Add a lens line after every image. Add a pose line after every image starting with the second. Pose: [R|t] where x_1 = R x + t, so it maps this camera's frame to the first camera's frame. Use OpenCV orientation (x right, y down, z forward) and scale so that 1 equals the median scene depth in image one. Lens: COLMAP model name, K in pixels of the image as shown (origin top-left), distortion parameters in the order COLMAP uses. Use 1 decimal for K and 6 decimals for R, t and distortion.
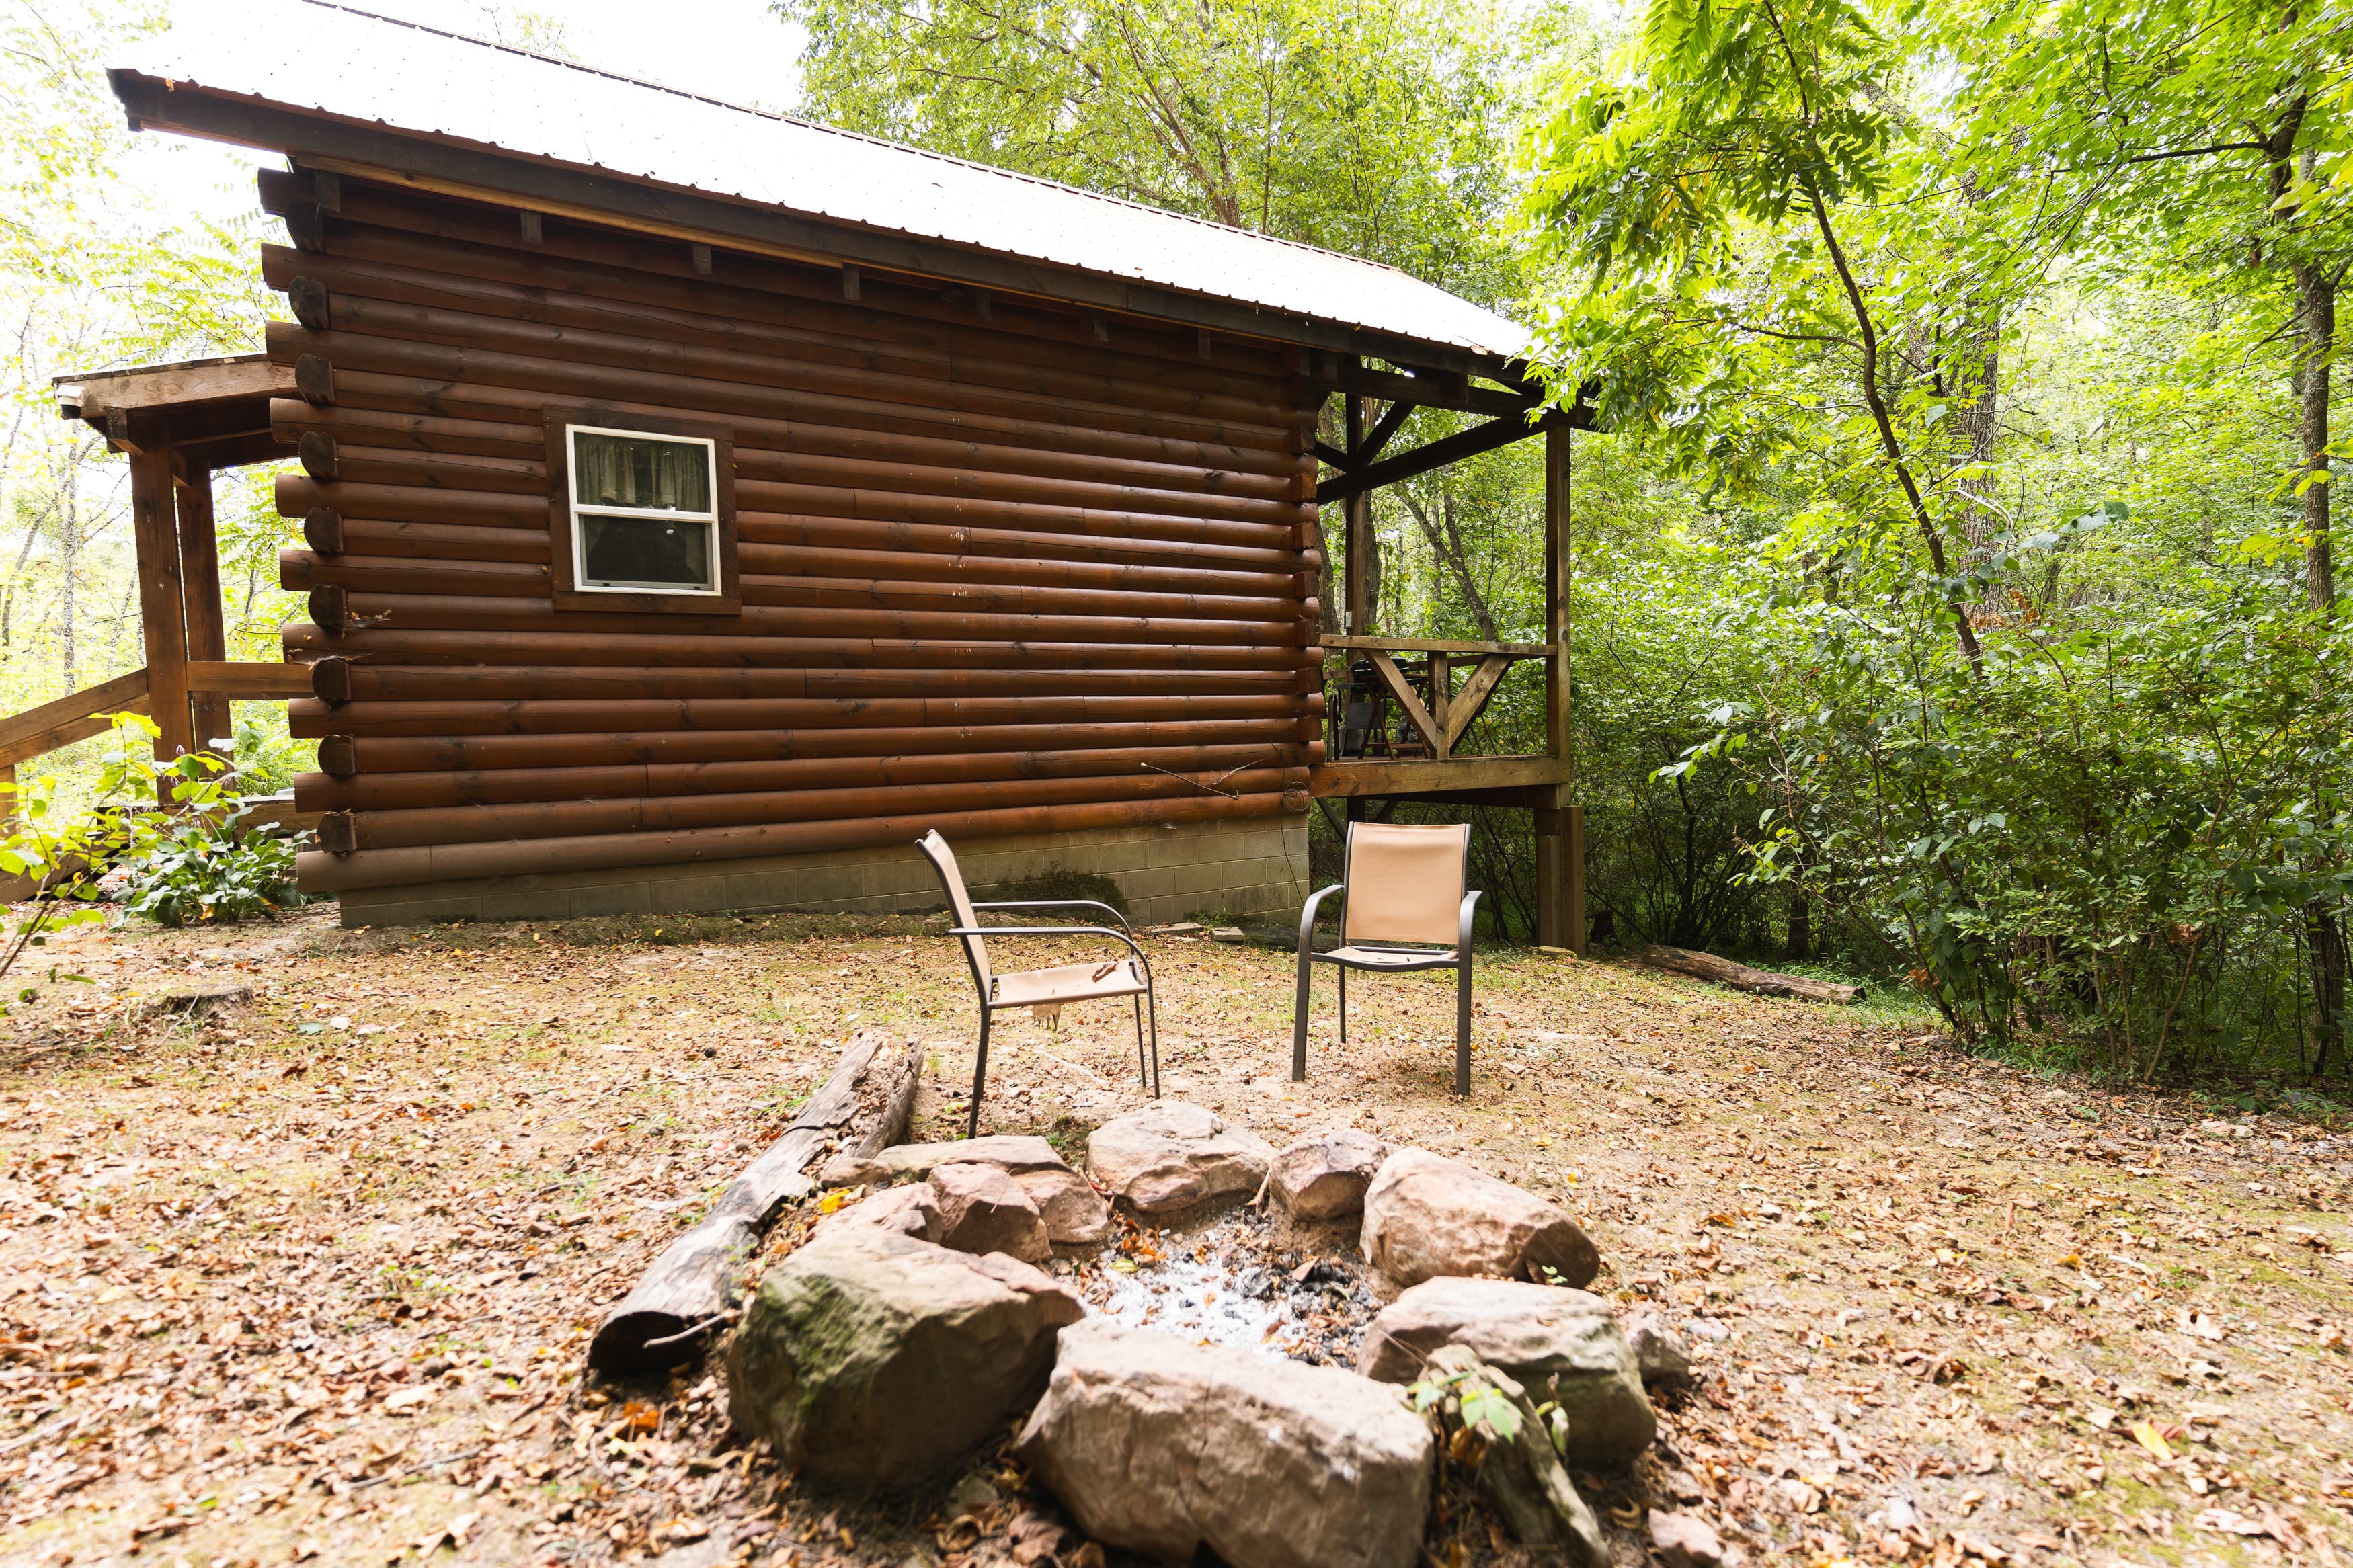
lens RADIAL K [[1101.2, 0, 1176.5], [0, 1101.2, 784.0], [0, 0, 1]] dist [0.000912, -0.000044]
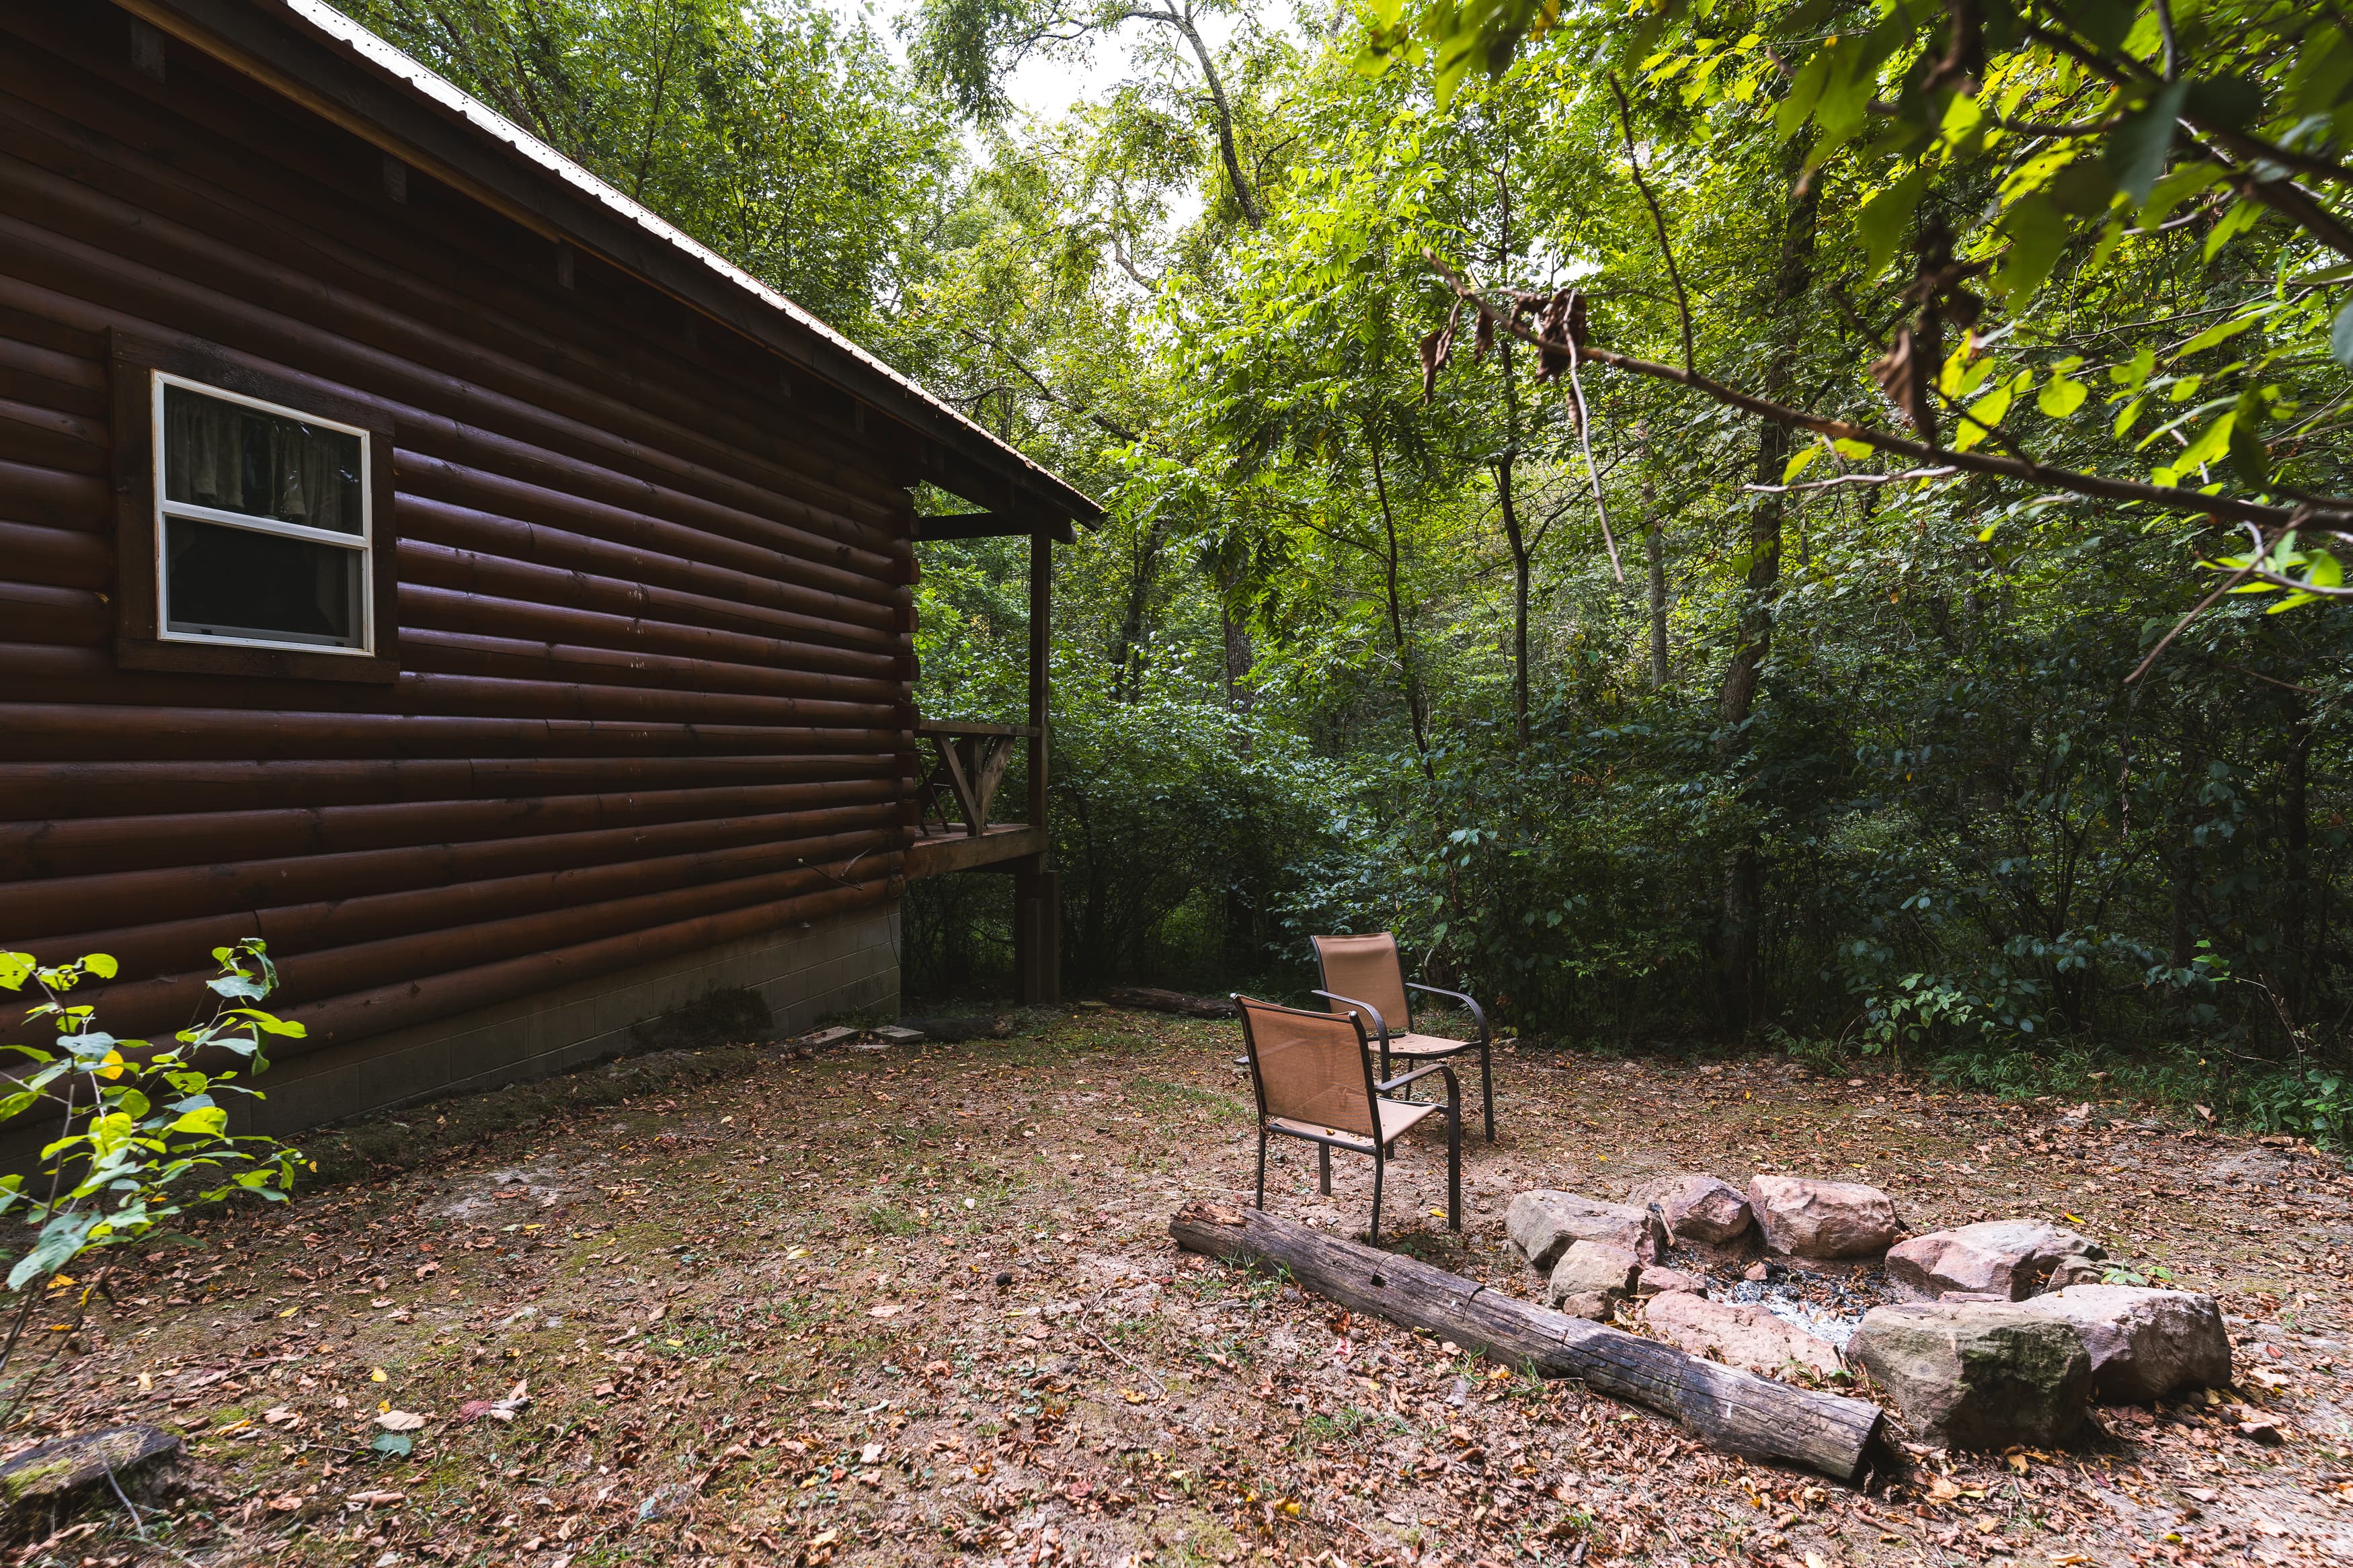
lens RADIAL K [[1101.2, 0, 1176.5], [0, 1101.2, 784.0], [0, 0, 1]] dist [0.000912, -0.000044]
pose [[0.720470, 0.008323, 0.693436, -0.531955], [0.007670, 0.999771, -0.019969, -0.073439], [-0.693444, 0.019706, 0.720241, 0.154810]]
